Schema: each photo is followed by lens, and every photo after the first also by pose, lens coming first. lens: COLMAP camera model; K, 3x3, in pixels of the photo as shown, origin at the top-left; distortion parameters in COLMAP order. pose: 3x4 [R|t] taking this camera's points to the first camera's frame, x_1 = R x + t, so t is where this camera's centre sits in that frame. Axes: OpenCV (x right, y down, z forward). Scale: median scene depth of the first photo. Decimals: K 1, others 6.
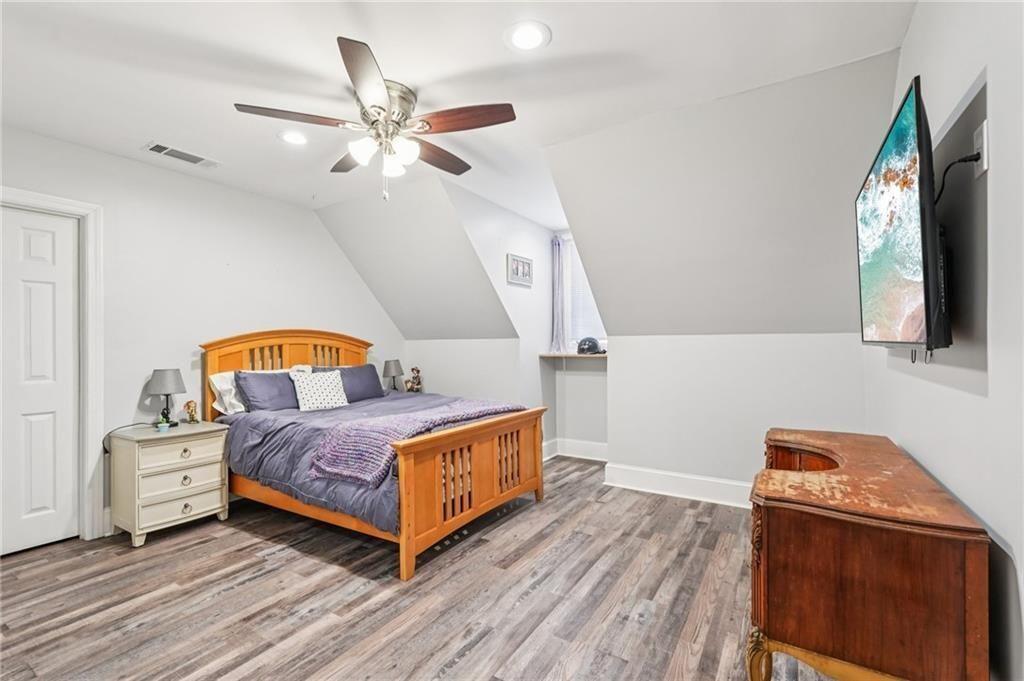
lens RADIAL K [[460.4, 0, 512.0], [0, 460.4, 340.5], [0, 0, 1]] dist [0.011601, 0.000247]
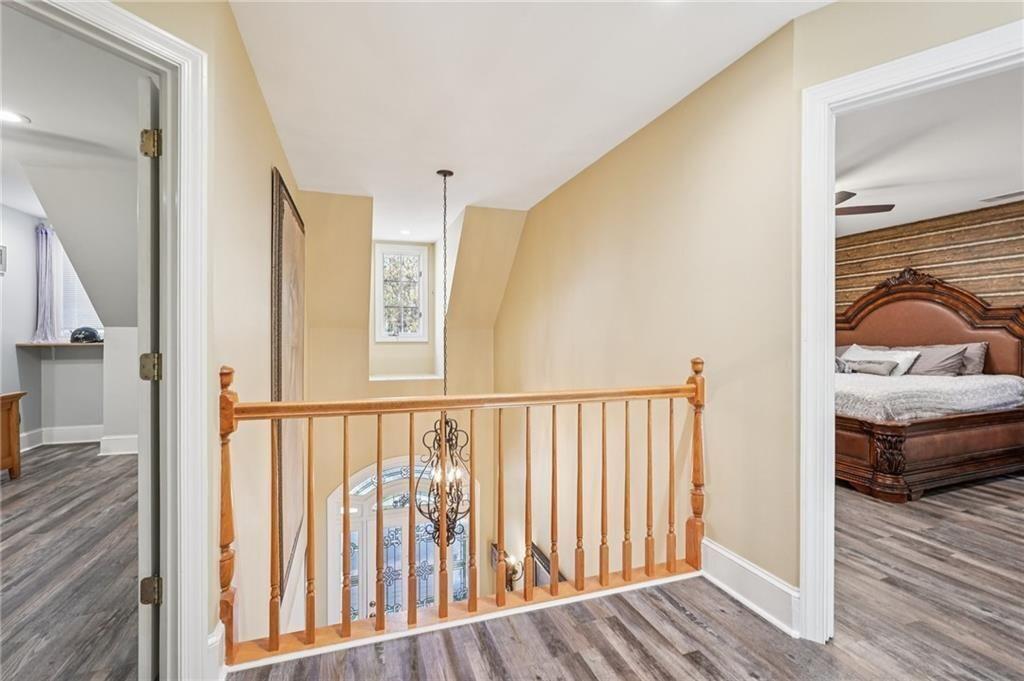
lens RADIAL K [[460.4, 0, 512.0], [0, 460.4, 340.5], [0, 0, 1]] dist [0.011601, 0.000247]
pose [[0.639760, 0.005009, 0.768558, -0.029580], [-0.020399, 0.999737, 0.010465, -0.007649], [-0.768304, -0.022373, 0.639695, -0.458635]]
